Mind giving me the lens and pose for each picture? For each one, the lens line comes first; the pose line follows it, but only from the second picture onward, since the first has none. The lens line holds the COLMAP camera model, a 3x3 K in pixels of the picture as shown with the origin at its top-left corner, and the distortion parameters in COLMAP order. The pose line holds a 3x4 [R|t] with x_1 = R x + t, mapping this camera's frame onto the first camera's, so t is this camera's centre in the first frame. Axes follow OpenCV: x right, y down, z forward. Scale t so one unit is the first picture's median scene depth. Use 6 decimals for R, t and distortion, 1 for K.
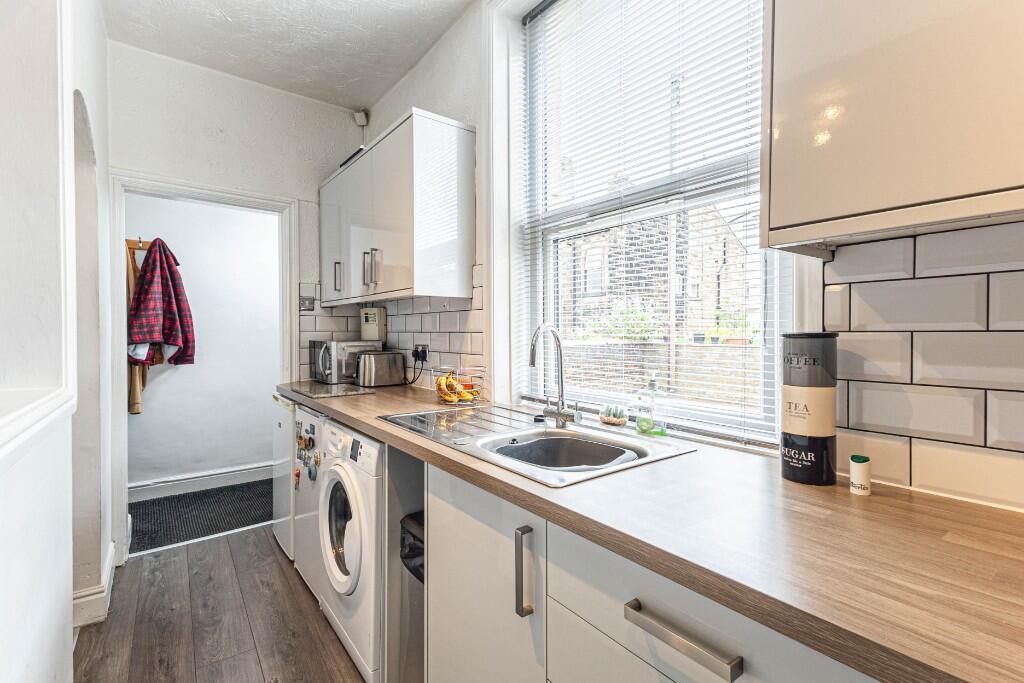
lens RADIAL K [[465.5, 0, 513.3], [0, 465.5, 338.5], [0, 0, 1]] dist [0.003260, 0.000374]
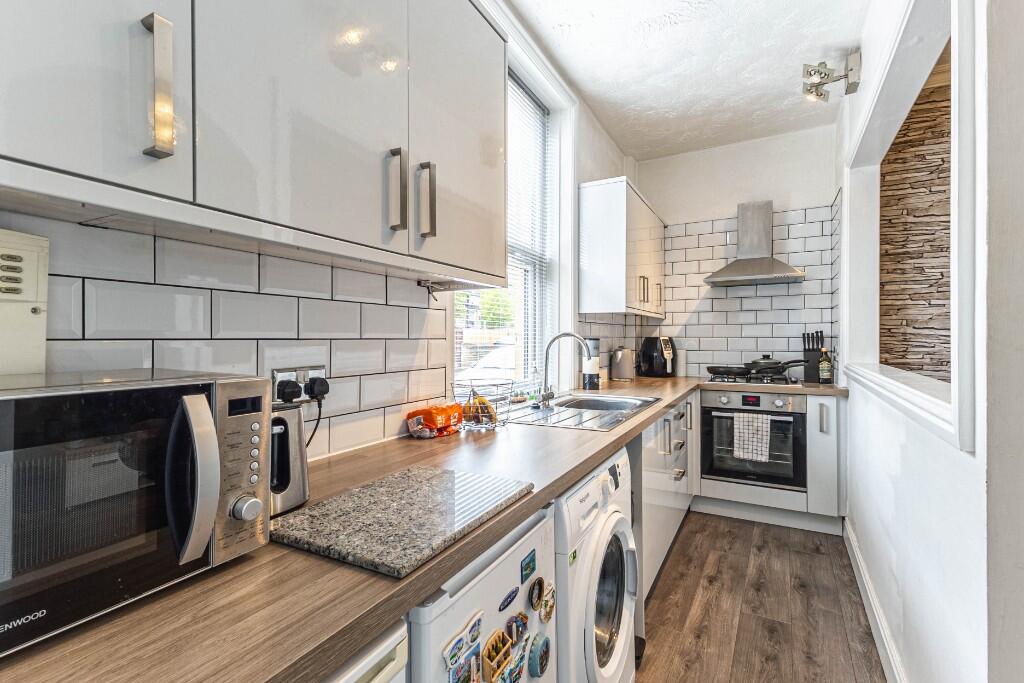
lens RADIAL K [[465.5, 0, 513.4], [0, 465.5, 334.6], [0, 0, 1]] dist [0.003260, 0.000374]
pose [[-0.407699, 0.009247, 0.913070, -0.291041], [0.017315, 0.999847, -0.002395, -0.012220], [-0.912952, 0.014833, -0.407797, 0.838378]]
